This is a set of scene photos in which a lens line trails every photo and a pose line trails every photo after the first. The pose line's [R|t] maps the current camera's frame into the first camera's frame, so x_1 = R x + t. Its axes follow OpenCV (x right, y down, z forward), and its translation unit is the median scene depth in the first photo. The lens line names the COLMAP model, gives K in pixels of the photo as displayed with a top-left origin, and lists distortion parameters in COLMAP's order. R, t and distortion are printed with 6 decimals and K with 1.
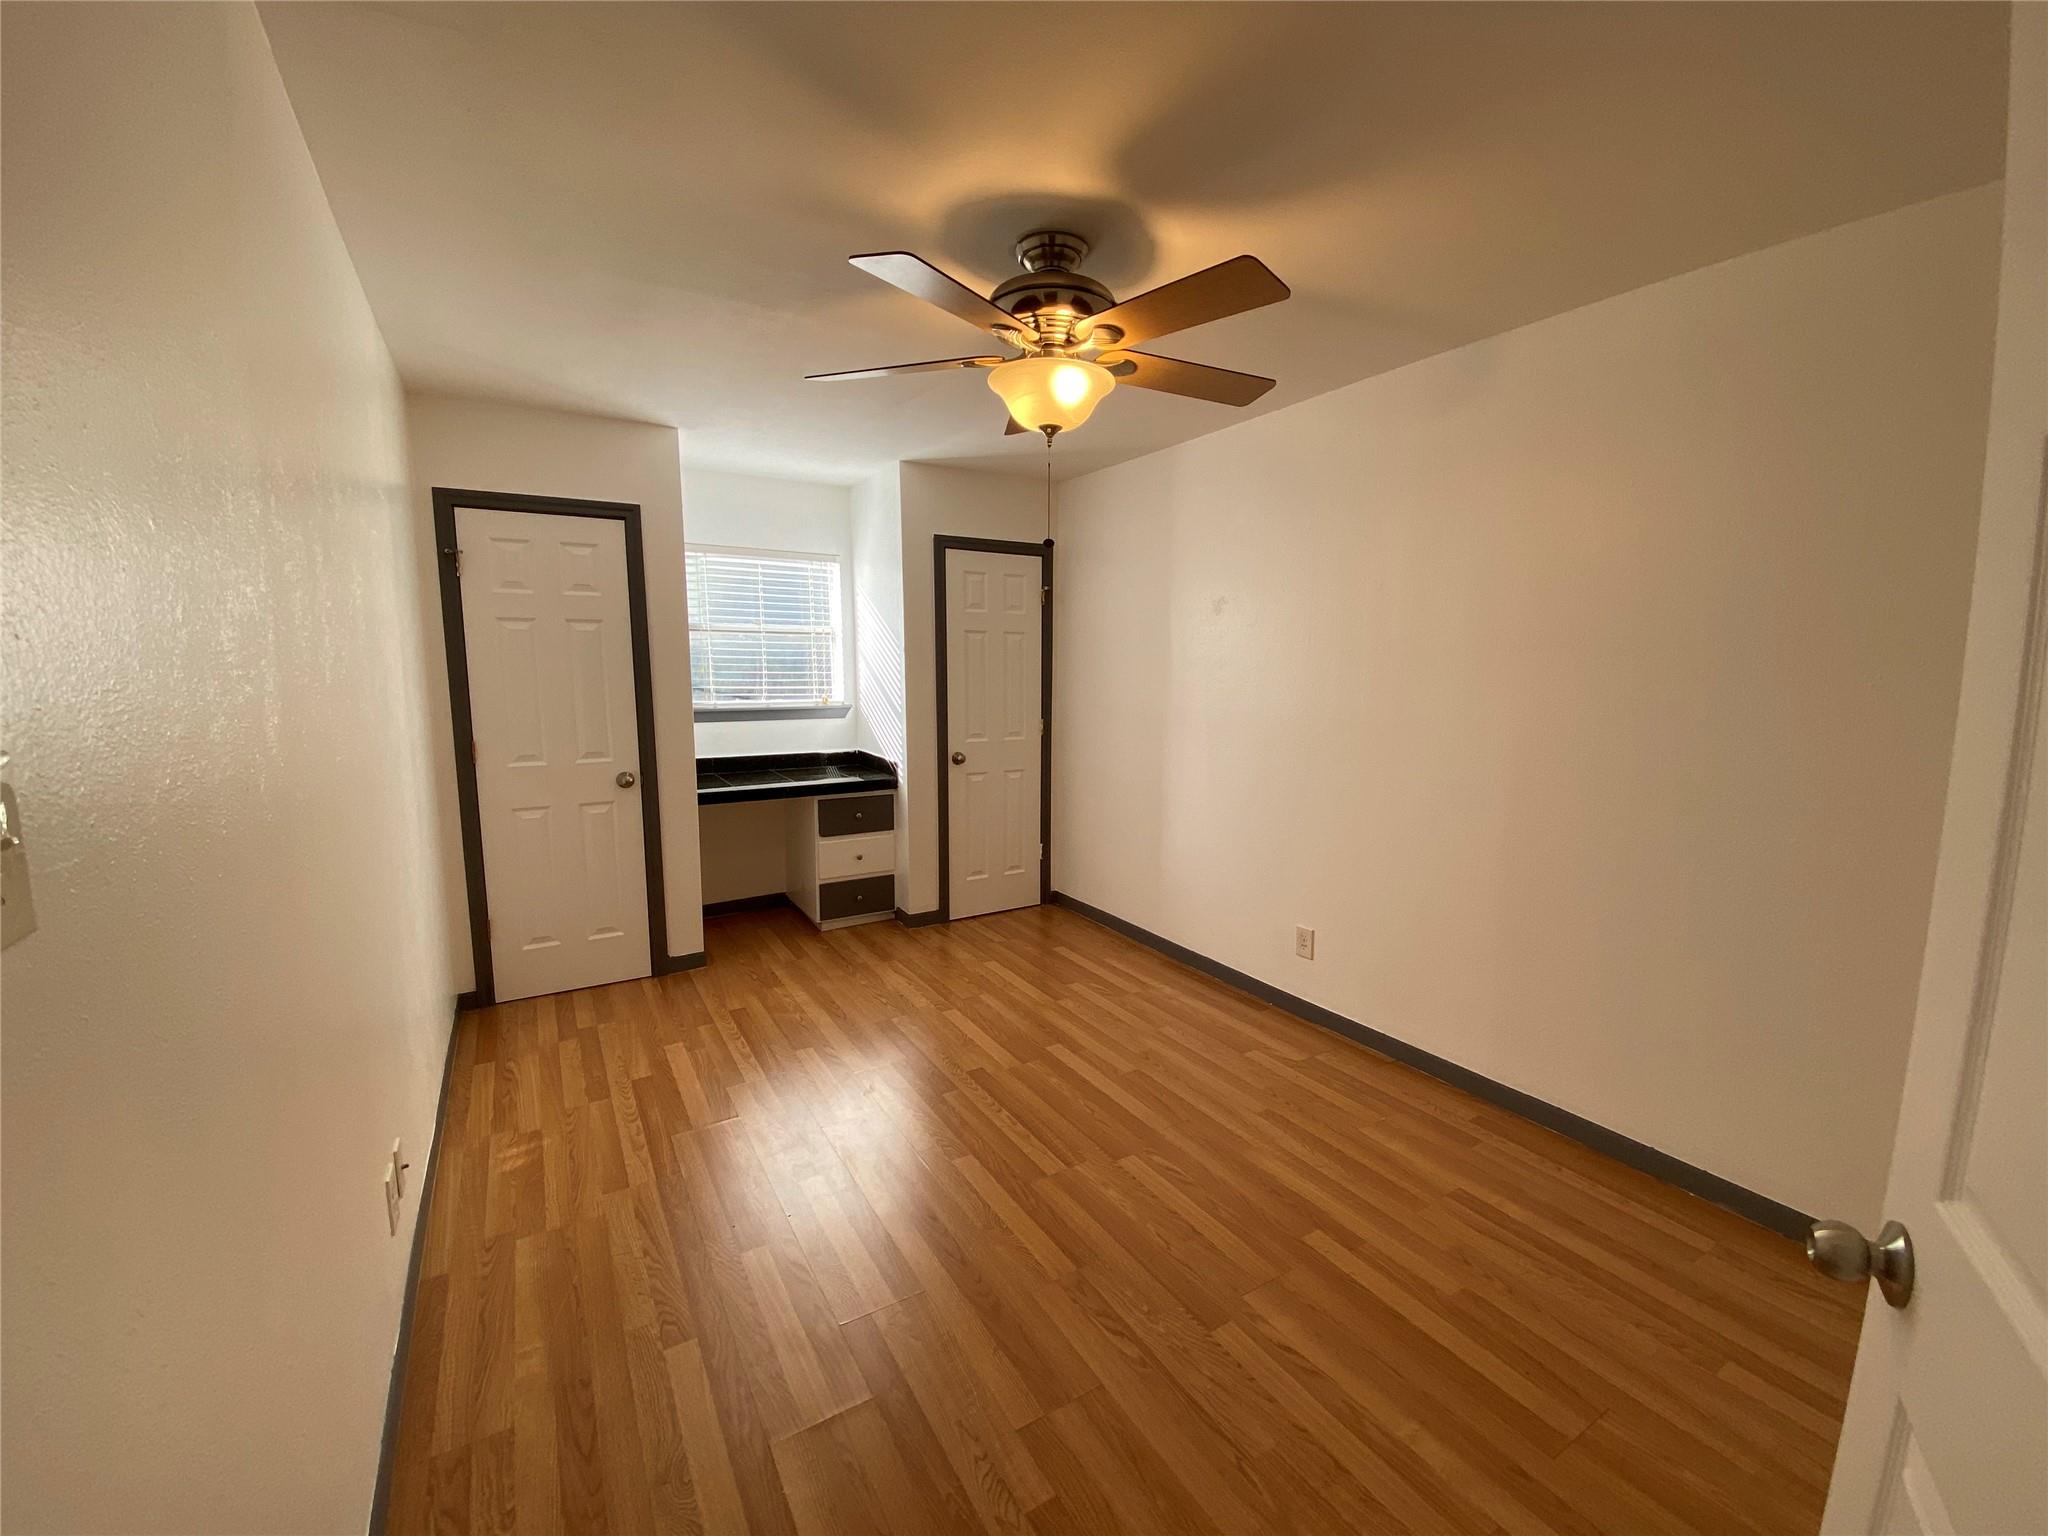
lens RADIAL K [[826.5, 0, 1039.4], [0, 826.5, 770.5], [0, 0, 1]] dist [0.015676, -0.017690]
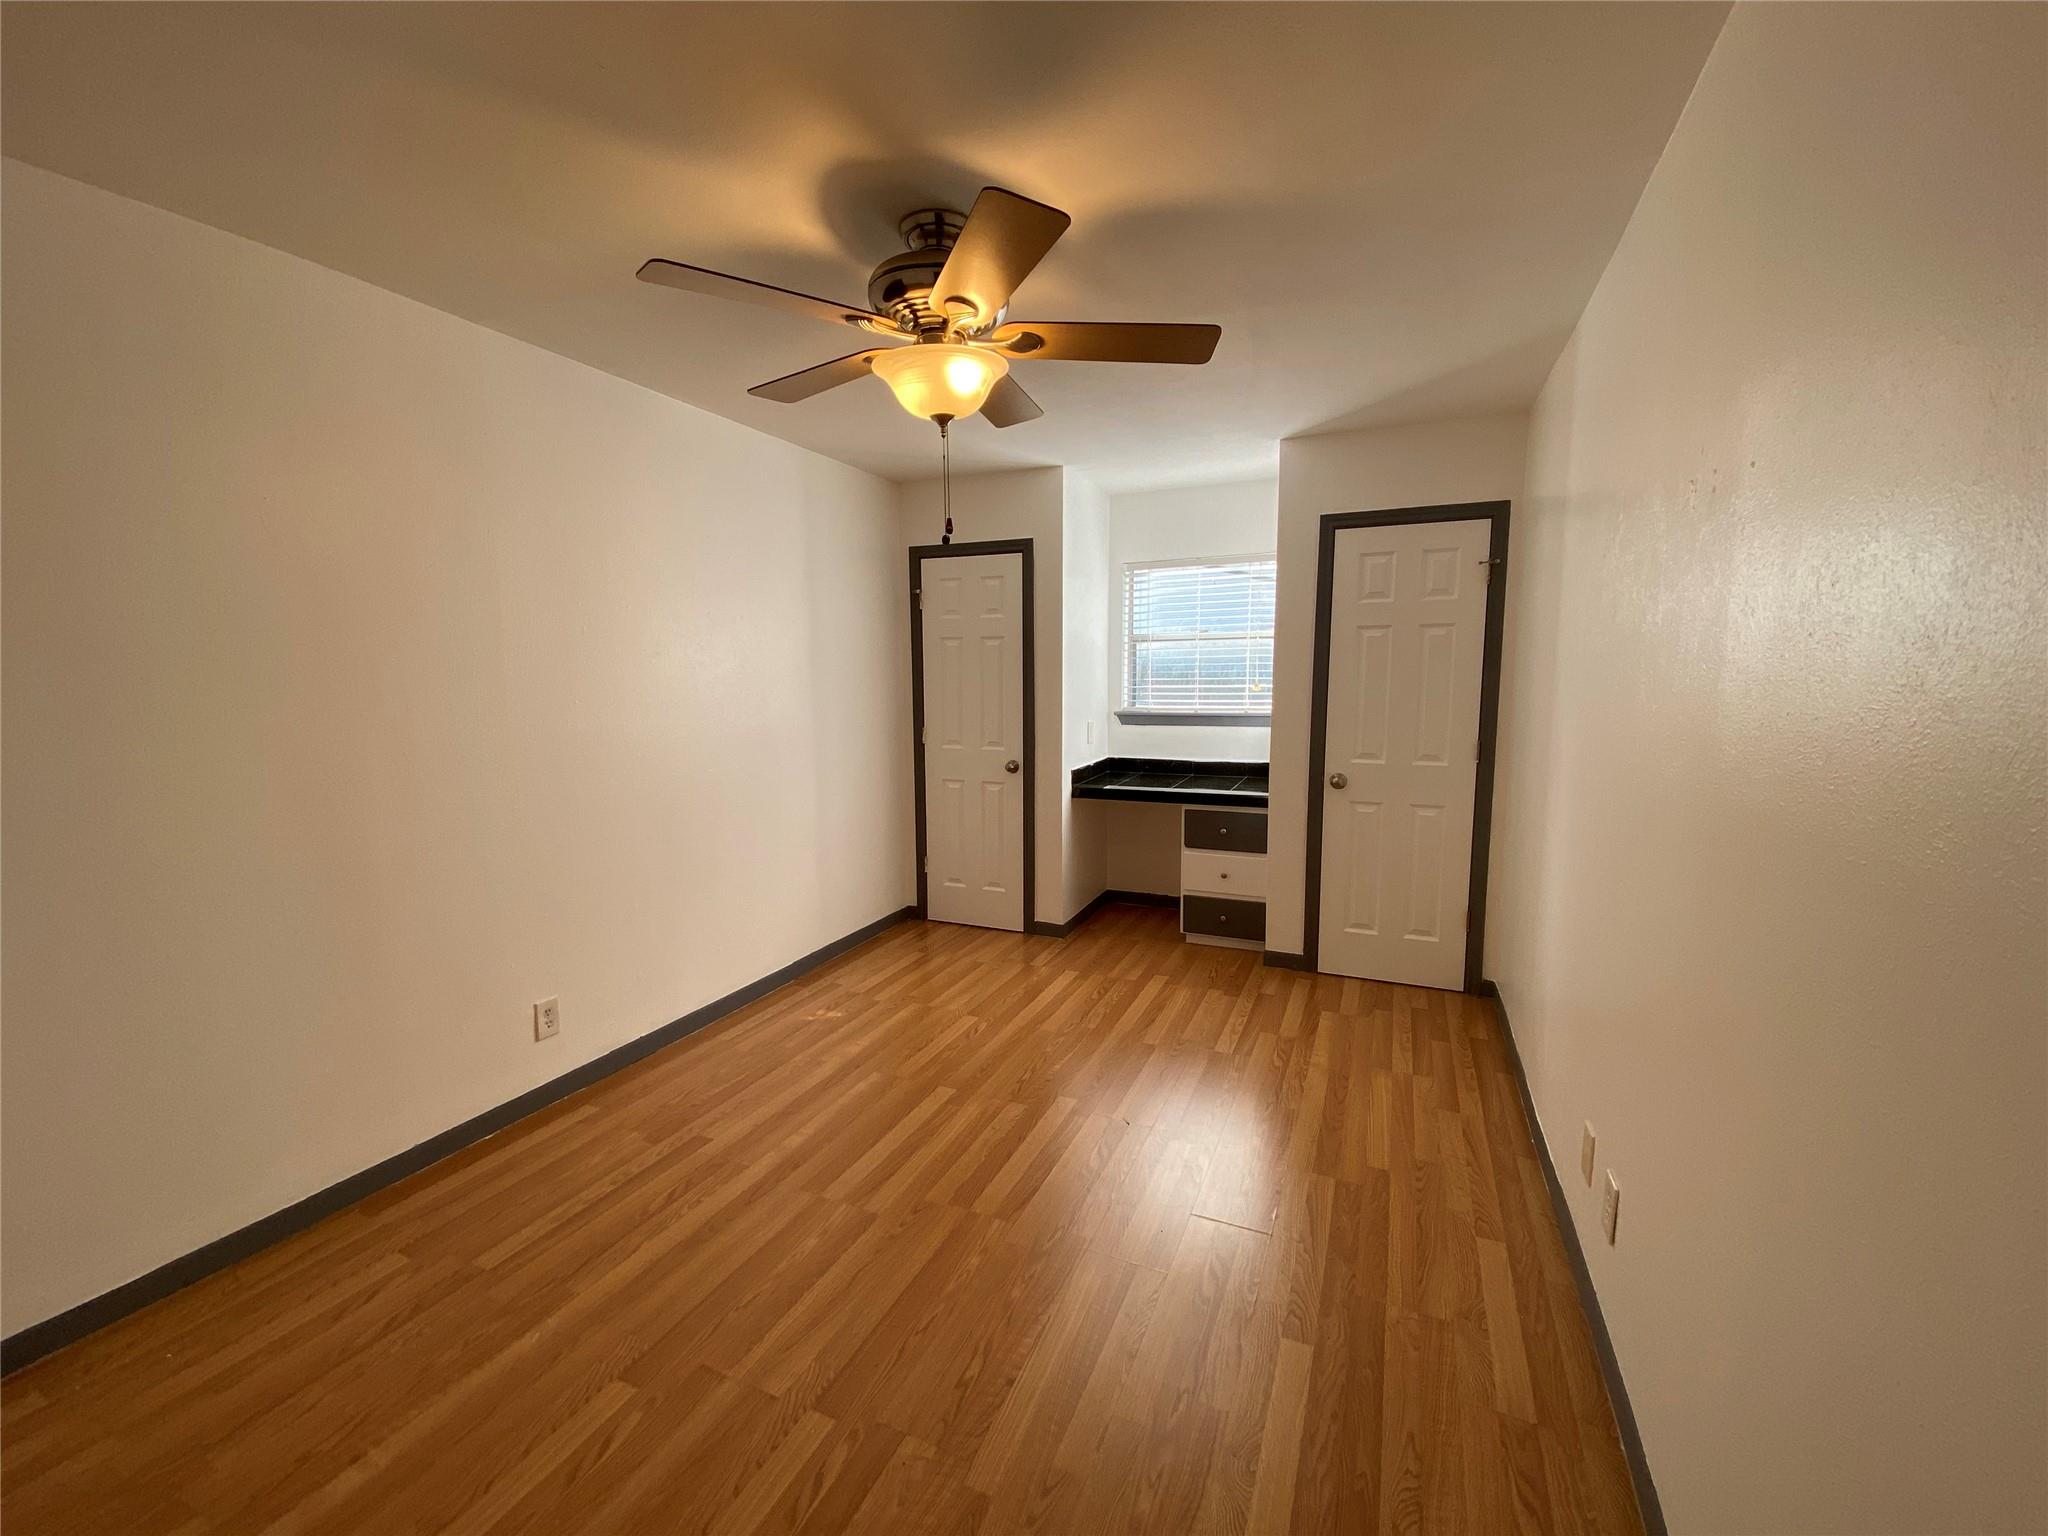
lens RADIAL K [[826.5, 0, 1021.3], [0, 826.5, 767.4], [0, 0, 1]] dist [0.015676, -0.017690]
pose [[0.535563, 0.089573, -0.839731, 0.438595], [-0.098417, 0.994204, 0.043282, -0.034237], [0.838741, 0.059463, 0.541275, 0.294058]]
